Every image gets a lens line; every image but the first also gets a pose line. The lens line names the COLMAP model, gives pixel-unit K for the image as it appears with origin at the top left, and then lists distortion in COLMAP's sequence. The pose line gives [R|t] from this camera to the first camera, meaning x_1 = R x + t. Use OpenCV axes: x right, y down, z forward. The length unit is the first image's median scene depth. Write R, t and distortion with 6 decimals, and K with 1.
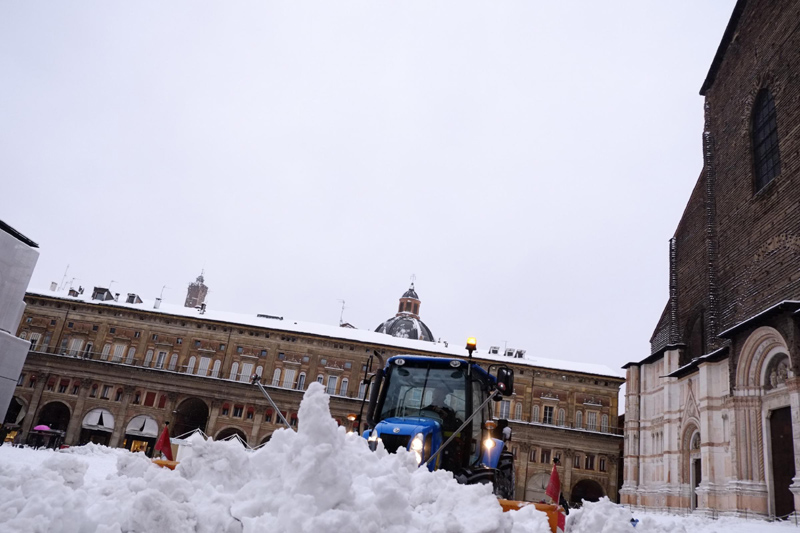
lens RADIAL K [[632.6, 0, 400.0], [0, 632.6, 266.5], [0, 0, 1]] dist [-0.038057, 0.003354]
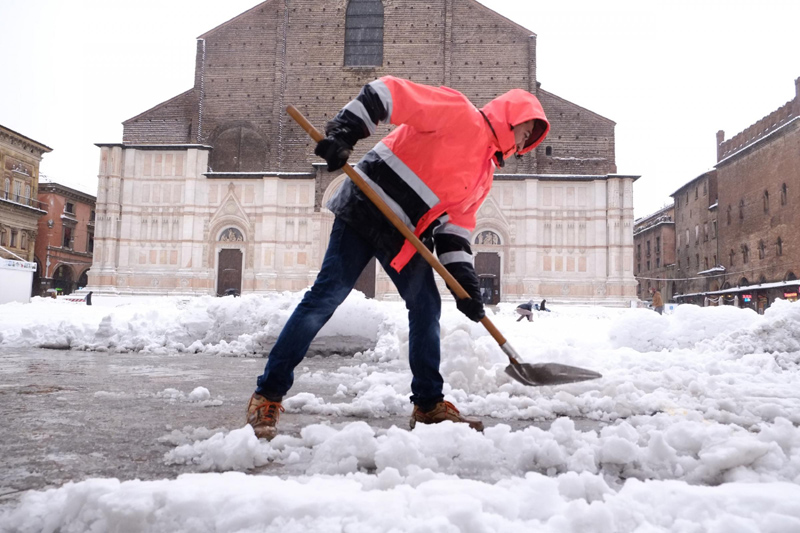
lens RADIAL K [[632.6, 0, 400.0], [0, 632.6, 266.5], [0, 0, 1]] dist [-0.038057, 0.003354]
pose [[0.020740, -0.053705, 0.998341, -0.646121], [-0.356884, 0.932373, 0.057570, 0.133254], [-0.933918, -0.357487, 0.000171, 0.599007]]
